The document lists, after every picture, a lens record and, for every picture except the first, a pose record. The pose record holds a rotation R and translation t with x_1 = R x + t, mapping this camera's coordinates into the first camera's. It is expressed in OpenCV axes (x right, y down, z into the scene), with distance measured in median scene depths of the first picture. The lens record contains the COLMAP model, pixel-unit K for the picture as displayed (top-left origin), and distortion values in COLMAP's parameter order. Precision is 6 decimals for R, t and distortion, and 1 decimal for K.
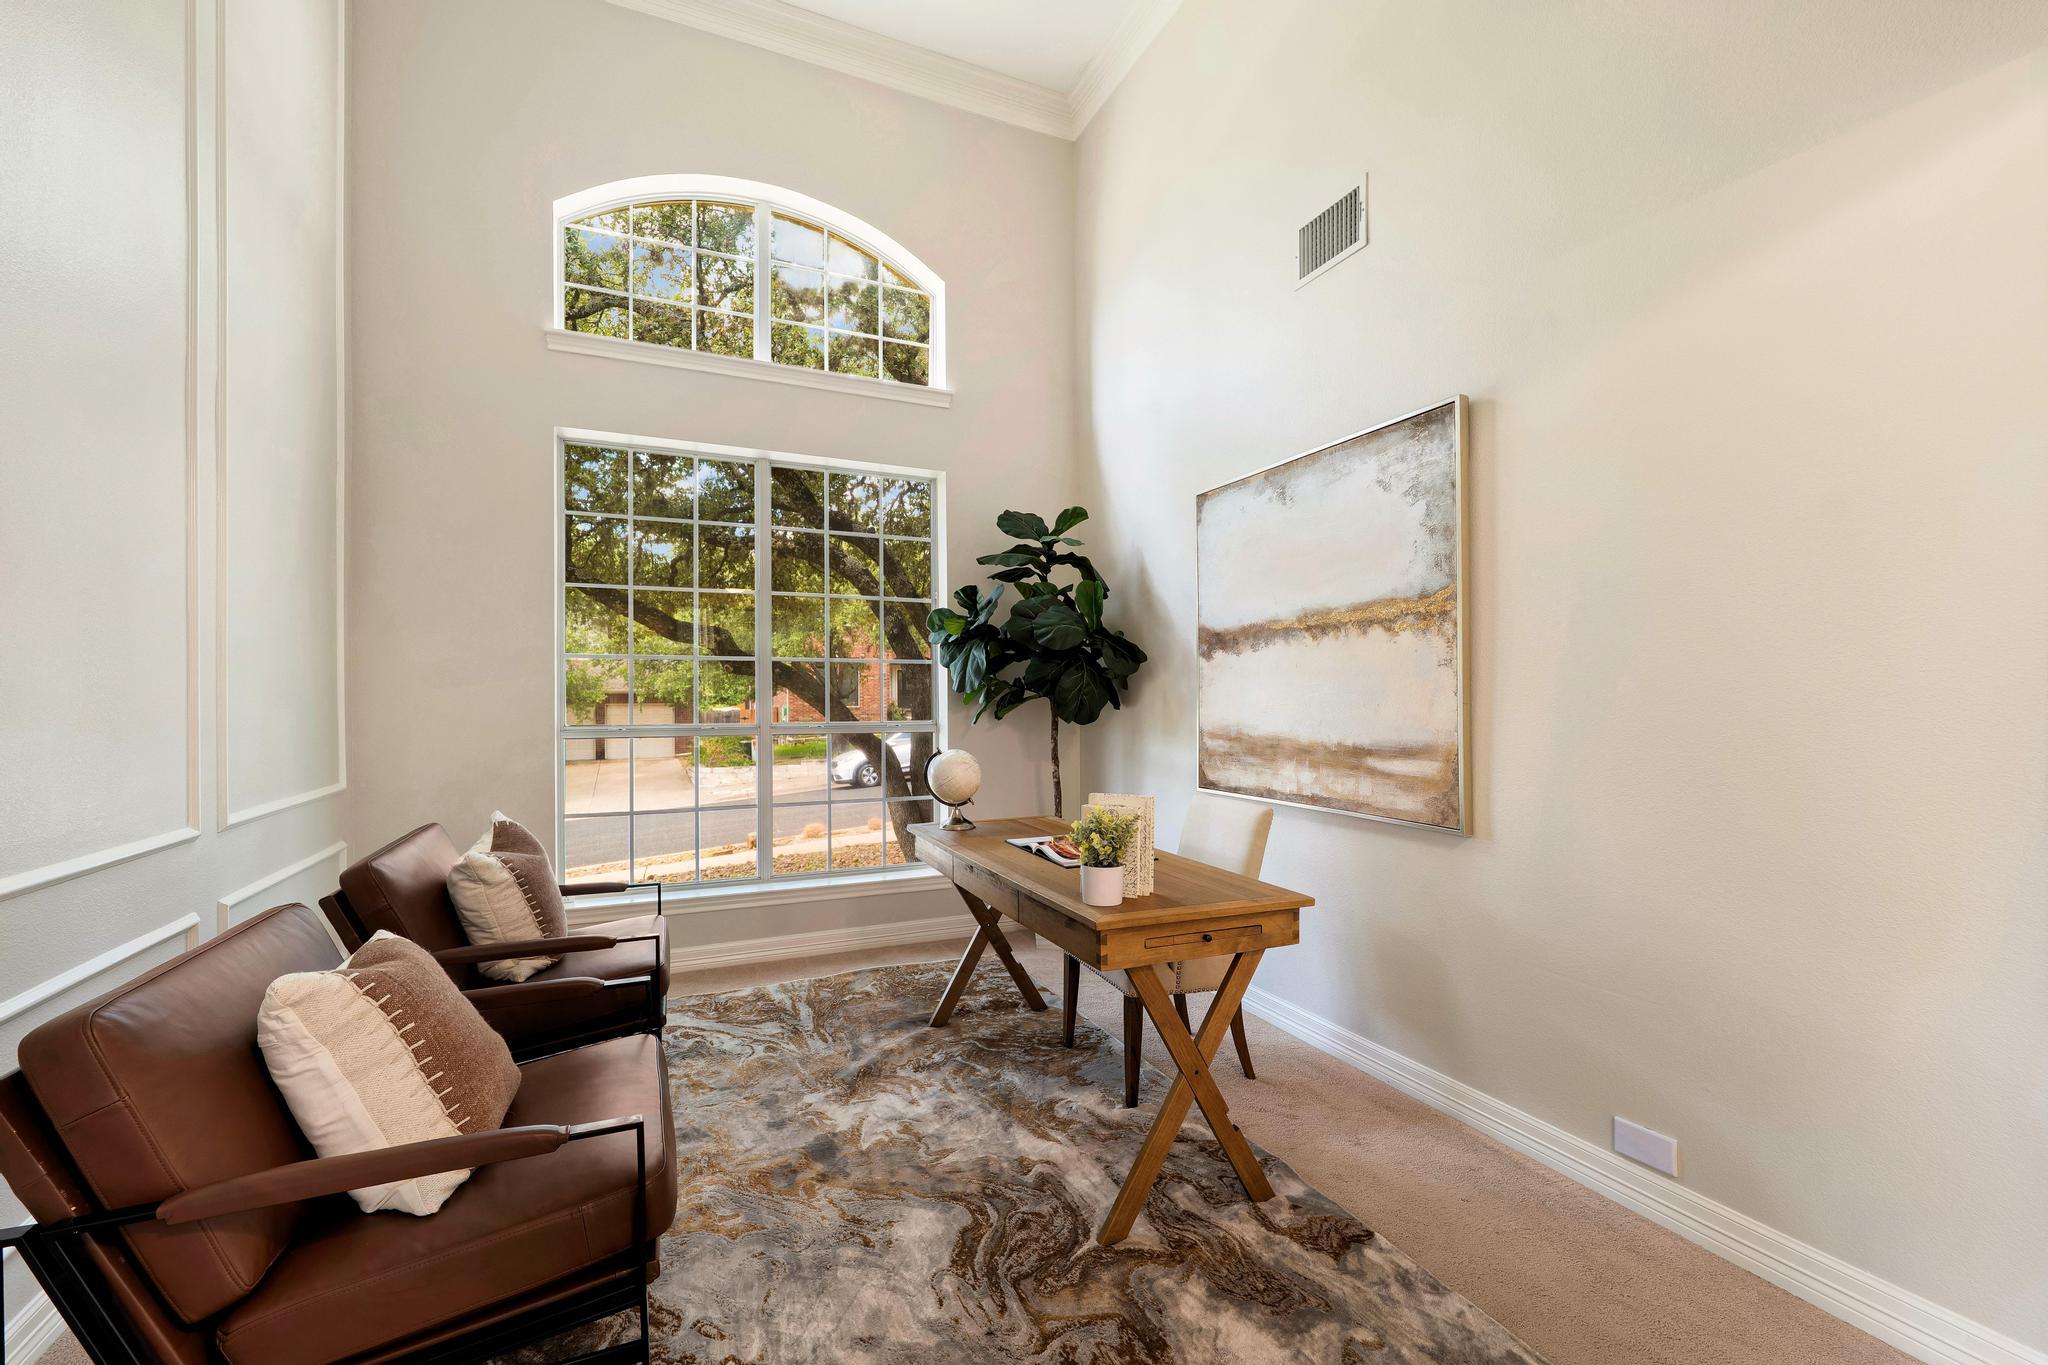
lens RADIAL K [[829.2, 0, 1017.0], [0, 829.2, 695.3], [0, 0, 1]] dist [-0.002289, -0.000495]
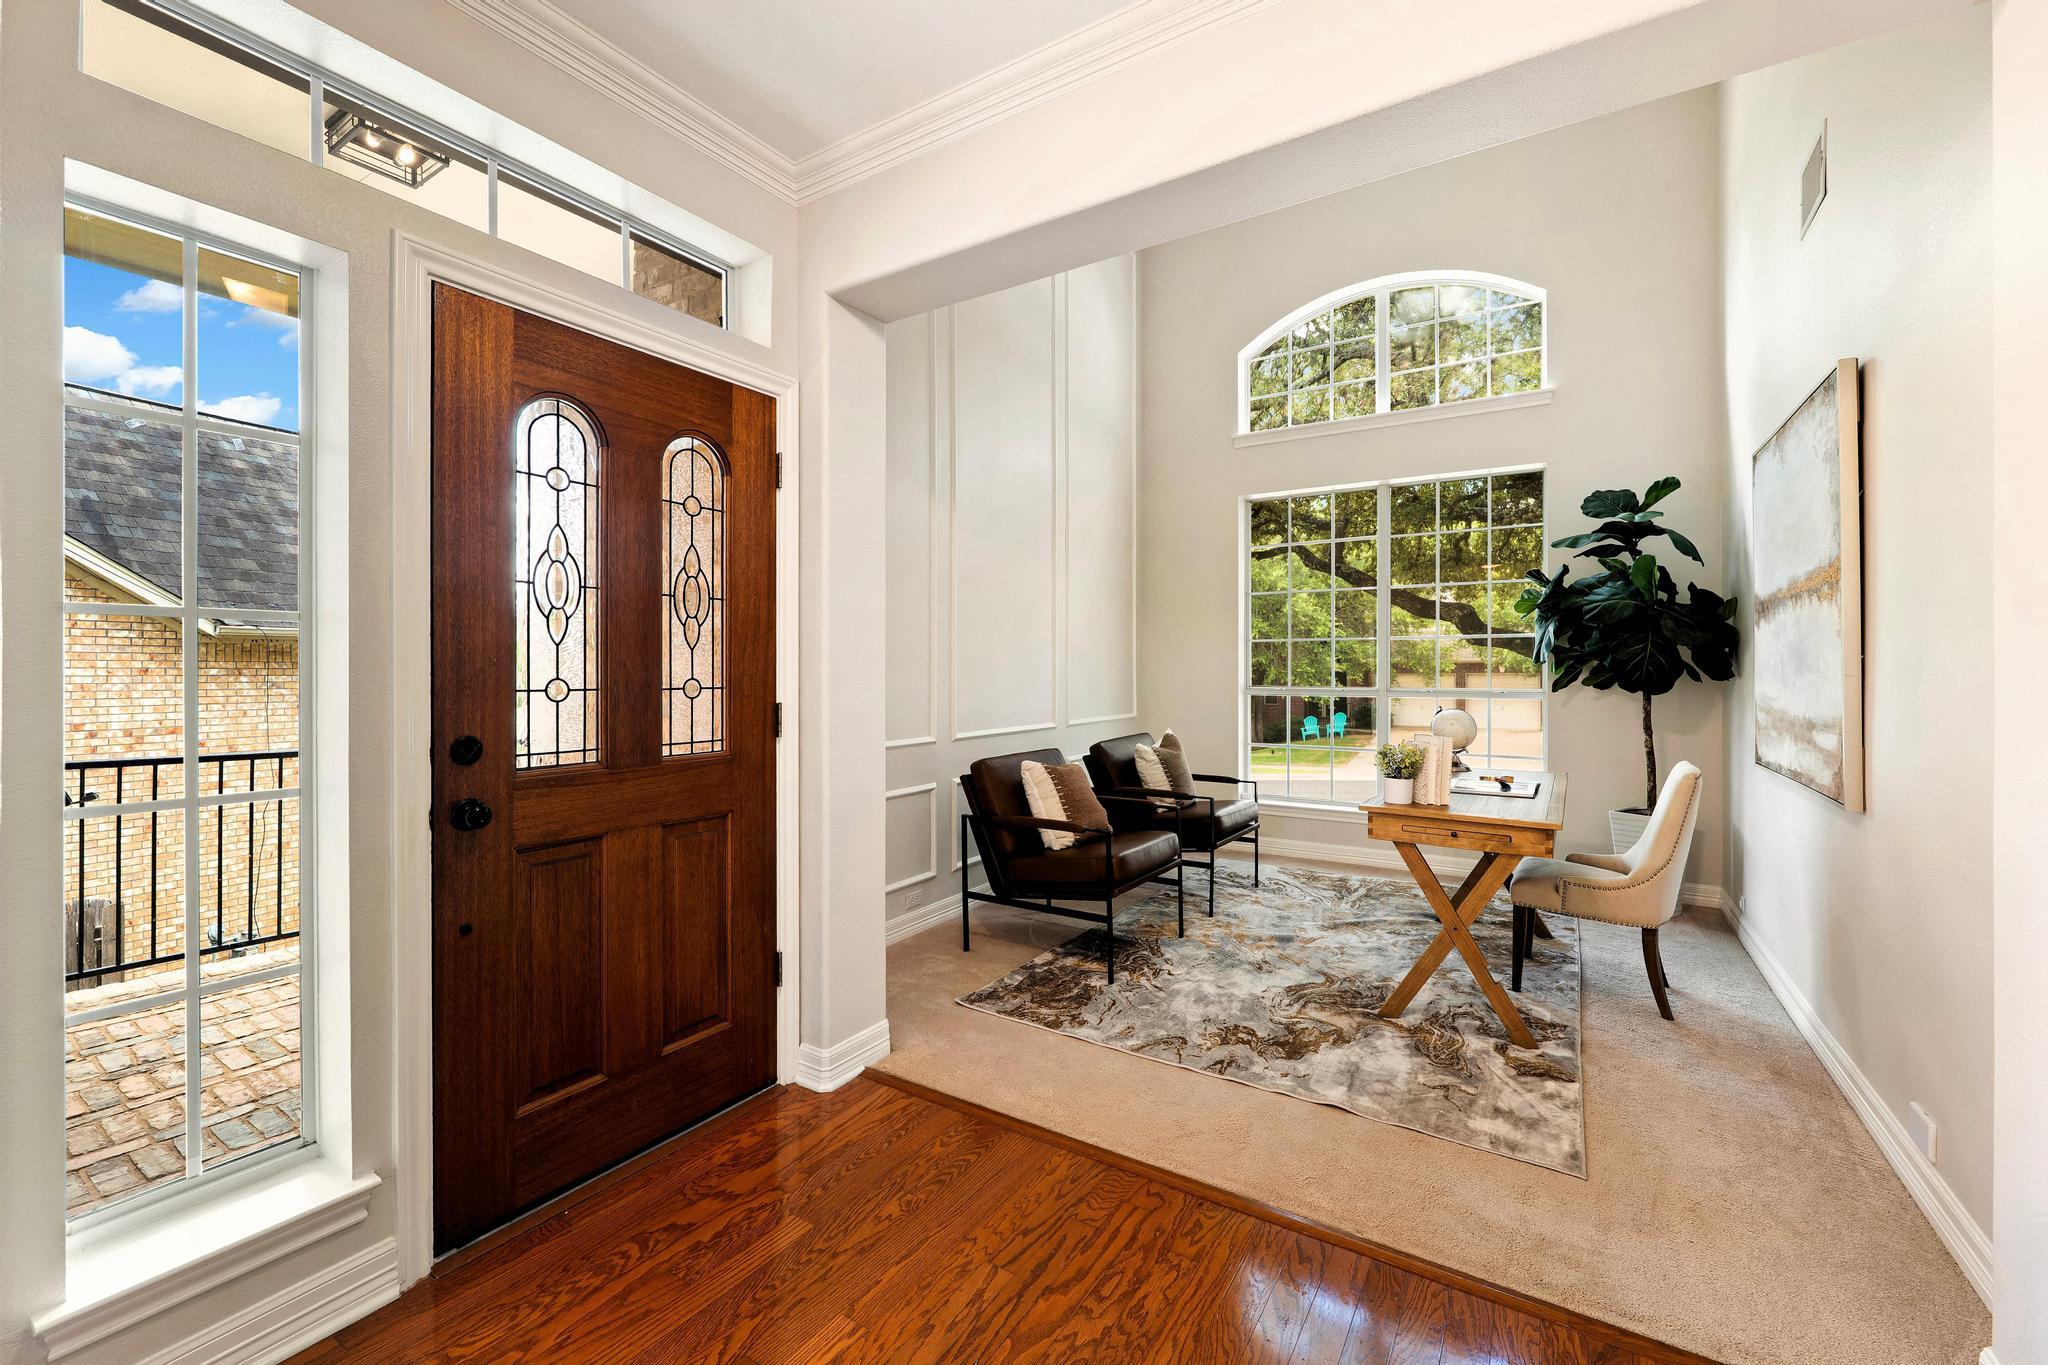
lens RADIAL K [[829.2, 0, 1024.9], [0, 829.2, 669.8], [0, 0, 1]] dist [-0.002289, -0.000495]
pose [[0.560298, 0.004301, -0.828280, 0.785385], [0.000852, 0.999983, 0.005769, -0.003141], [0.828291, -0.003938, 0.560284, -0.336312]]
